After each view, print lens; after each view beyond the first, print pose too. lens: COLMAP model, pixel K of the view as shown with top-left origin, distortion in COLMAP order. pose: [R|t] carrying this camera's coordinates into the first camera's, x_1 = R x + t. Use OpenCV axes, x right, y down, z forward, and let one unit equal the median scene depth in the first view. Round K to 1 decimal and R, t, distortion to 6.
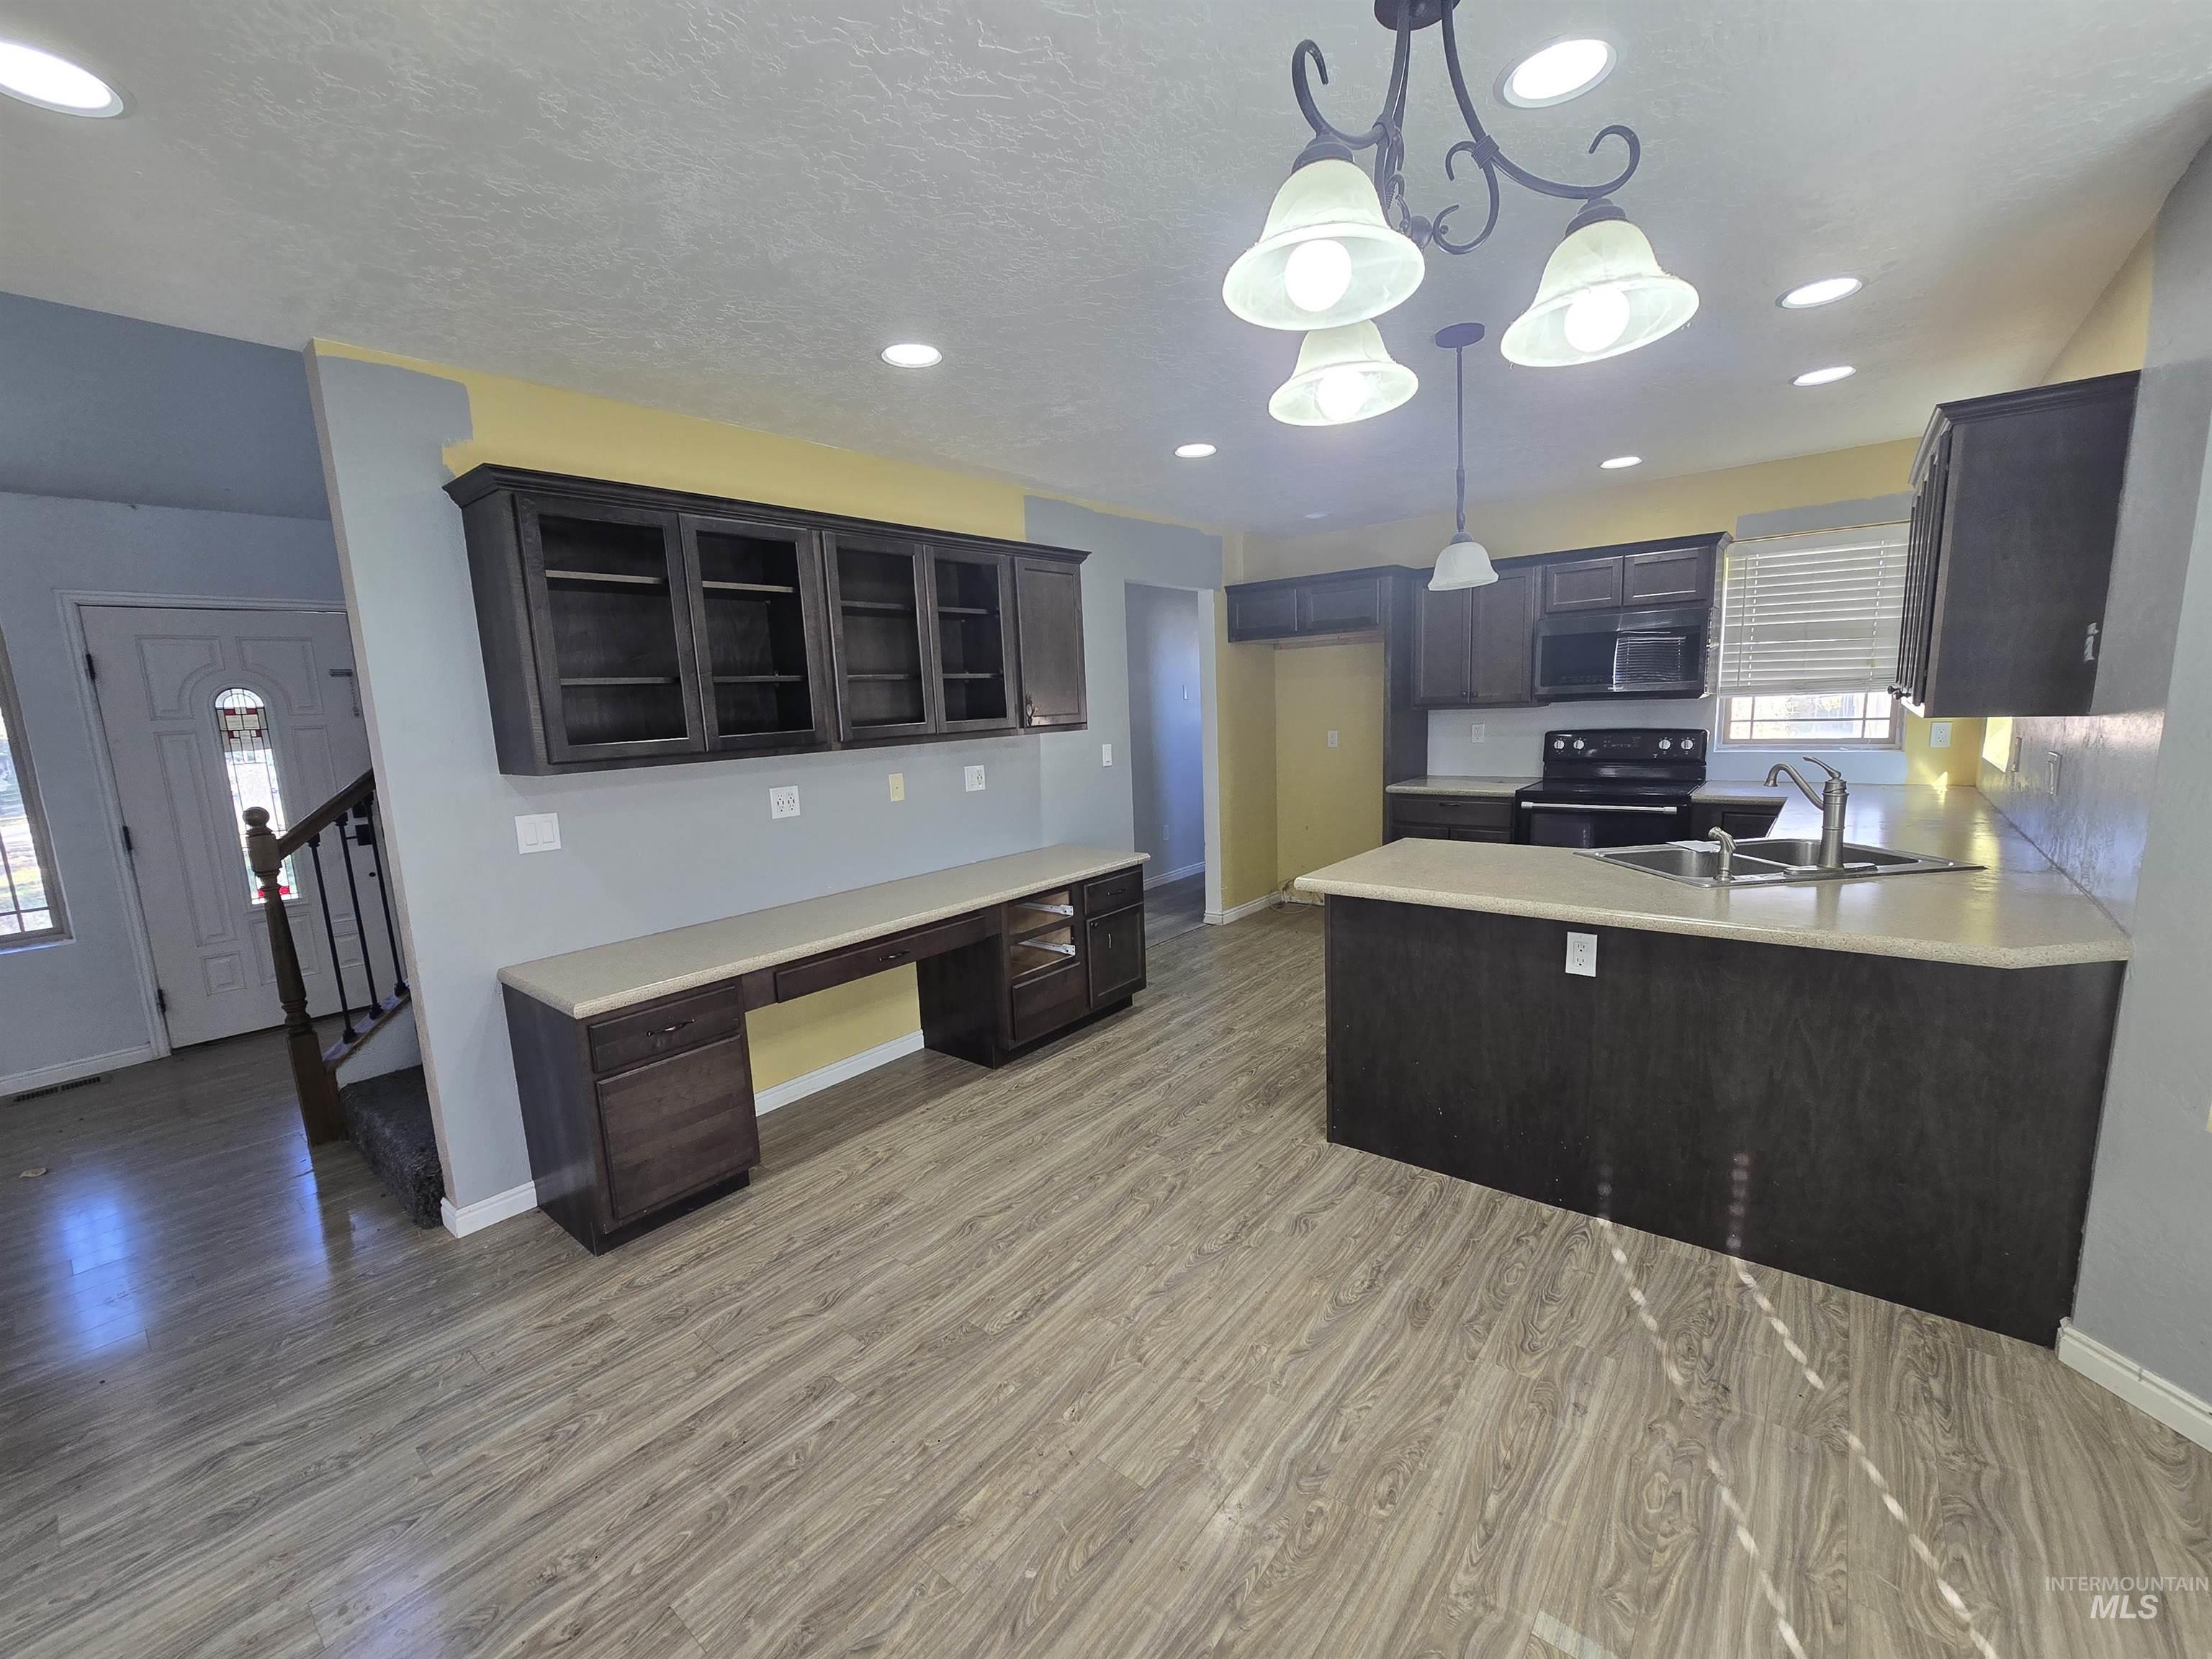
lens RADIAL K [[898.9, 0, 1095.3], [0, 898.9, 833.2], [0, 0, 1]] dist [-0.004188, 0.001564]
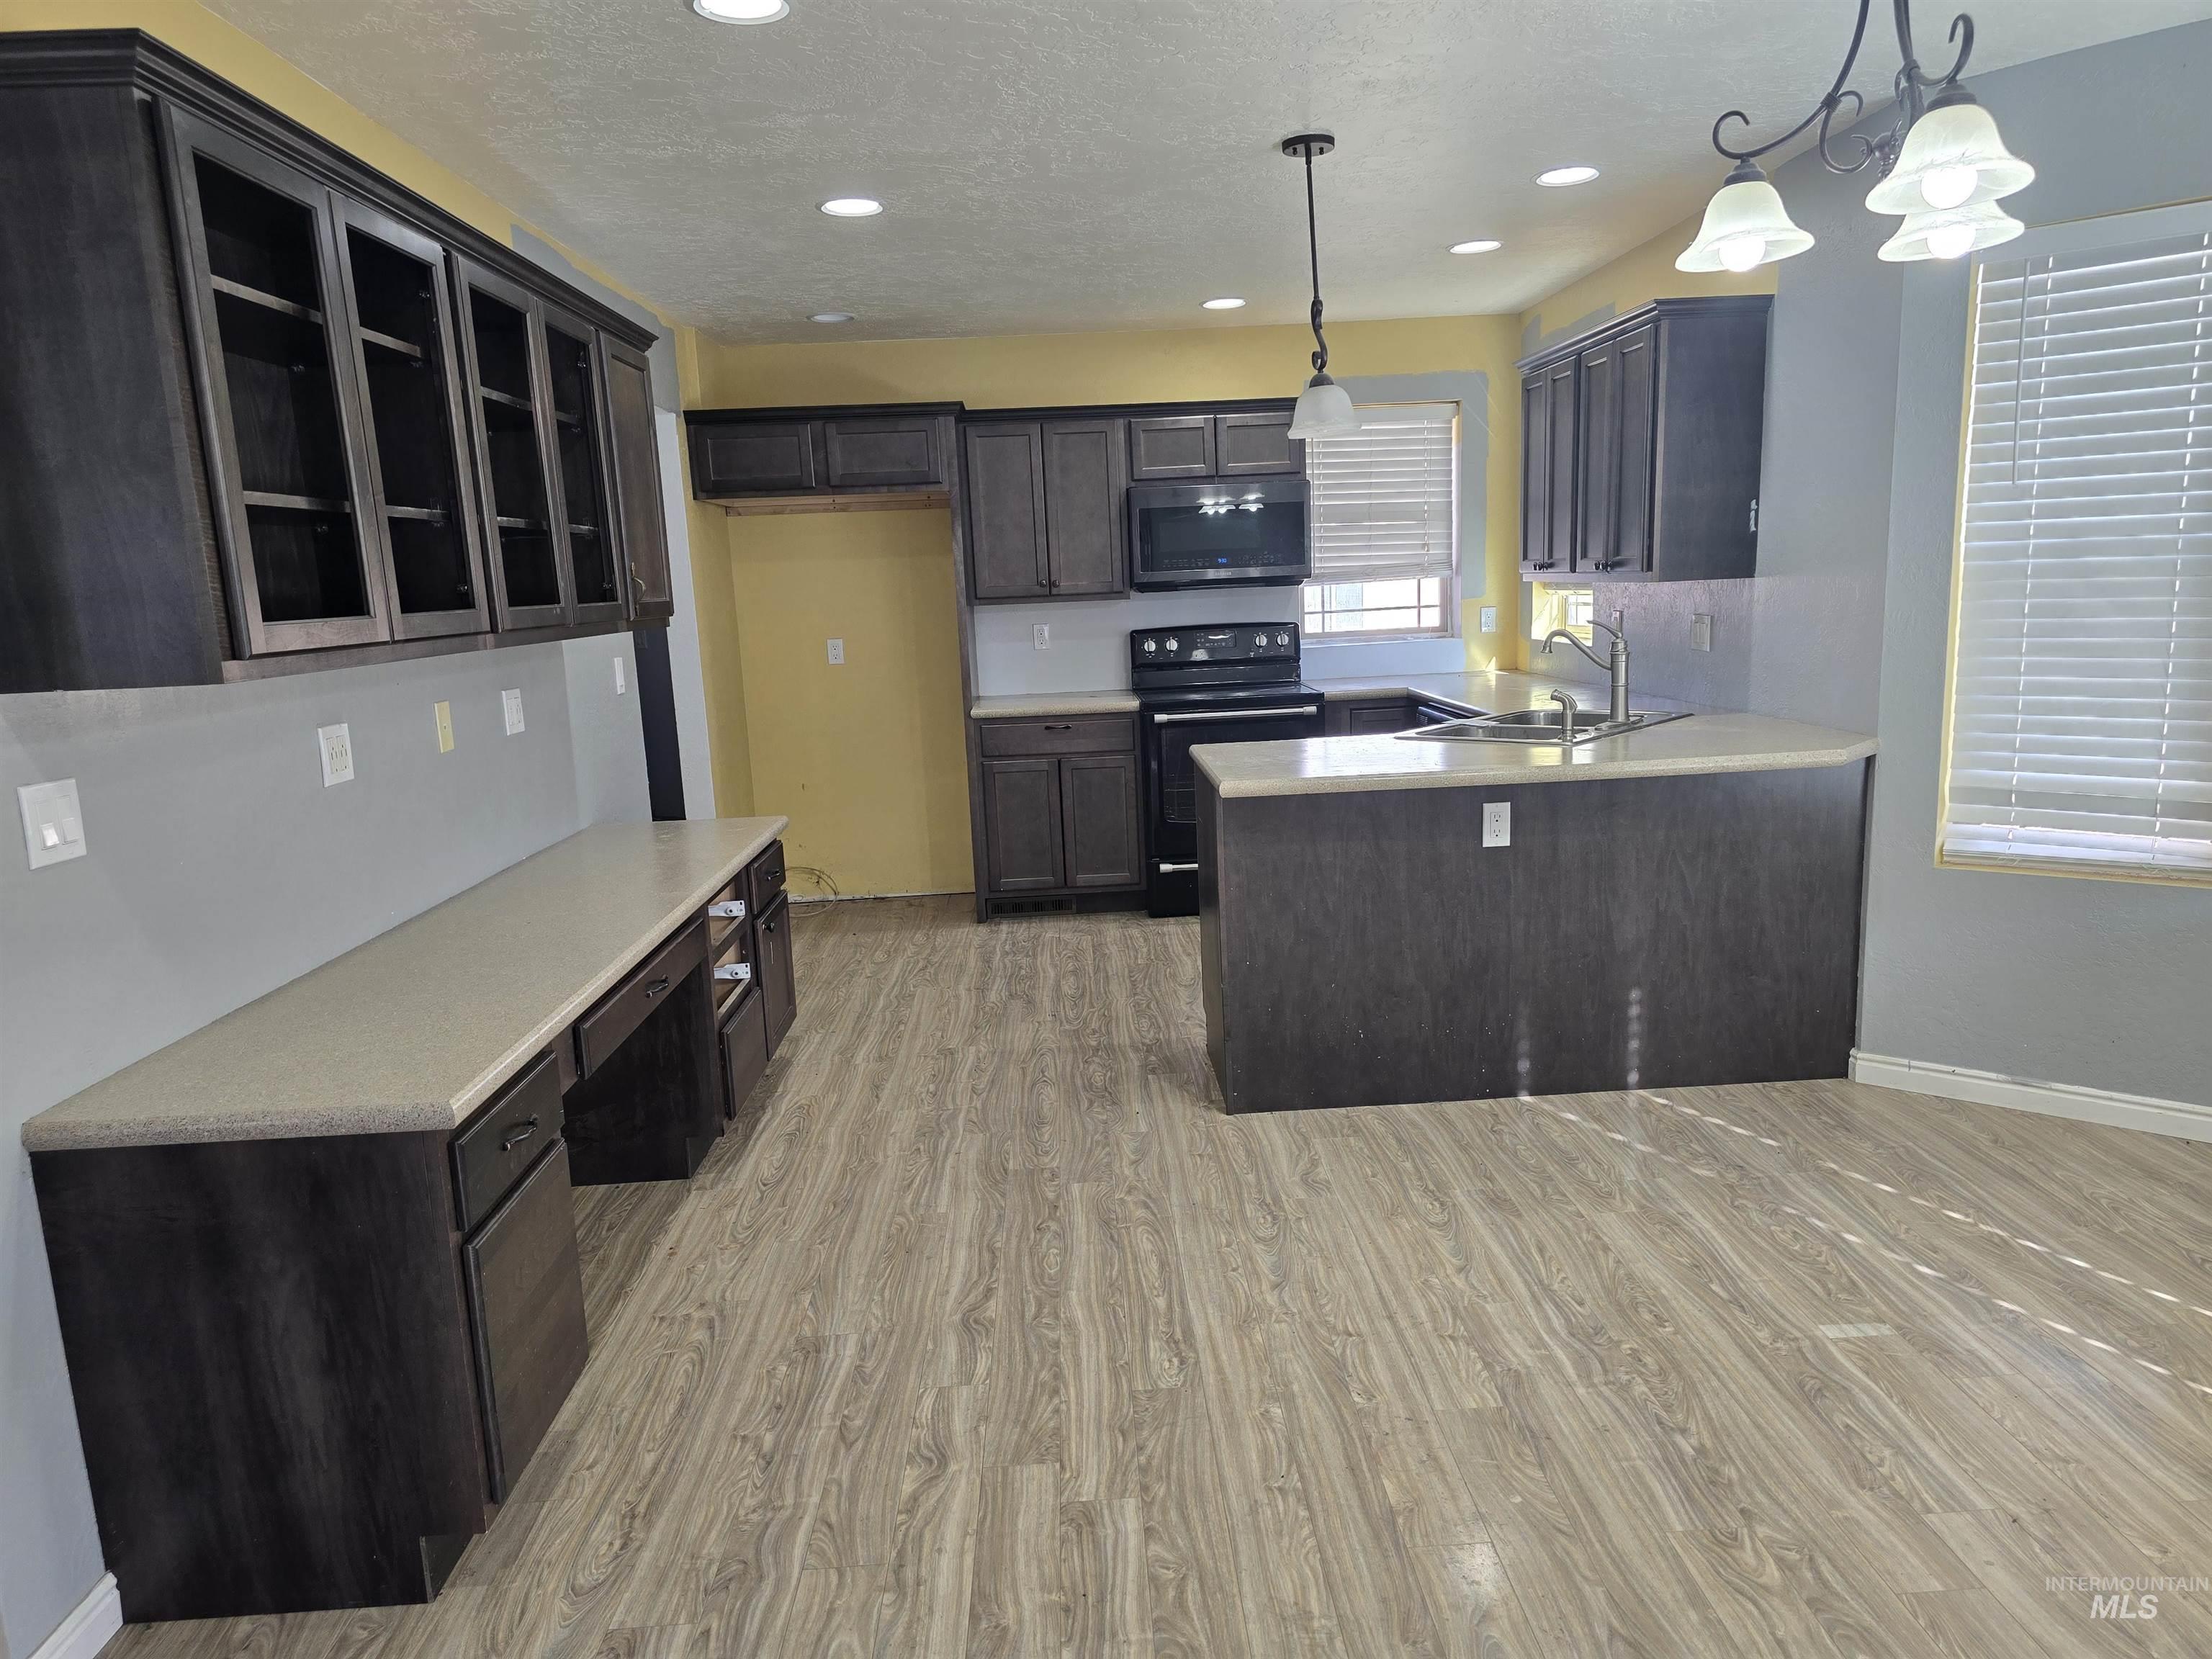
lens RADIAL K [[1473.9, 0, 1109.3], [0, 1473.9, 835.6], [0, 0, 1]] dist [0.054550, -0.043048]
pose [[0.749068, -0.105159, 0.654094, -0.727856], [0.110782, 0.993302, 0.032826, 0.042732], [-0.653165, 0.047873, 0.755701, 0.062869]]
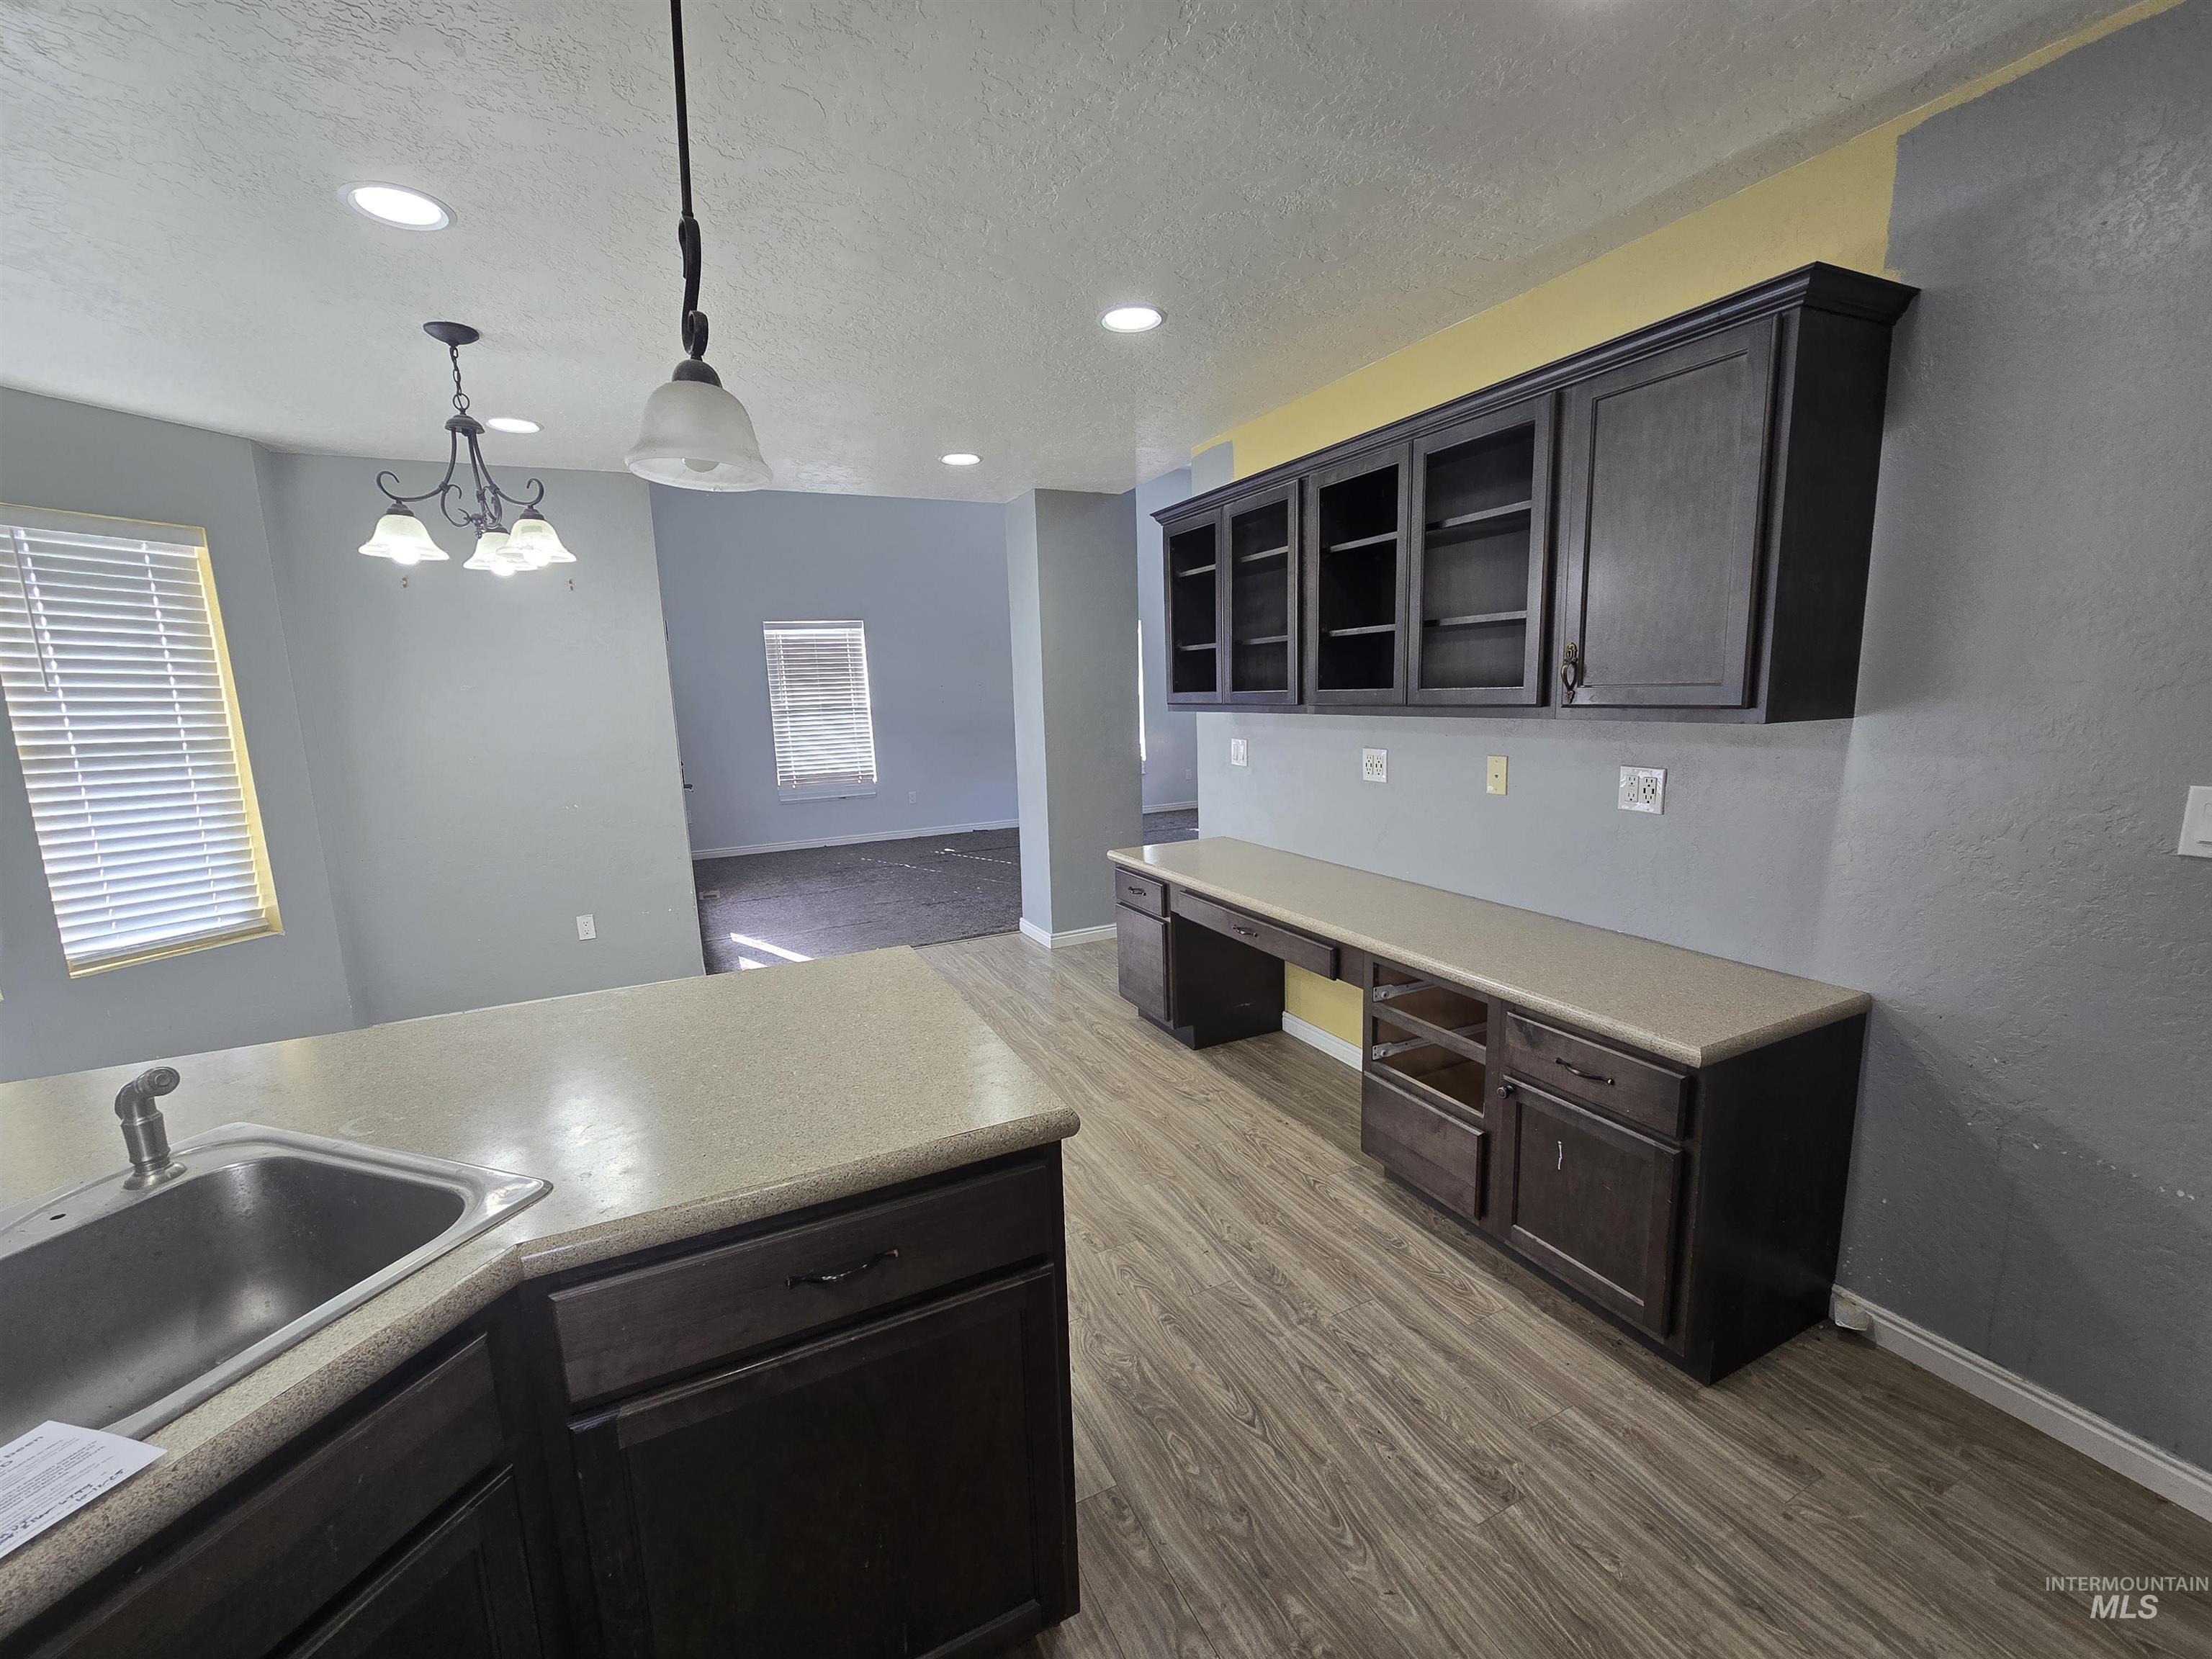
lens RADIAL K [[898.9, 0, 1111.5], [0, 898.9, 844.3], [0, 0, 1]] dist [-0.004188, 0.001564]
pose [[-0.401848, 0.220314, -0.888808, 0.768463], [-0.081840, 0.958101, 0.274491, -0.237974], [0.912042, 0.183043, -0.366980, 1.388987]]
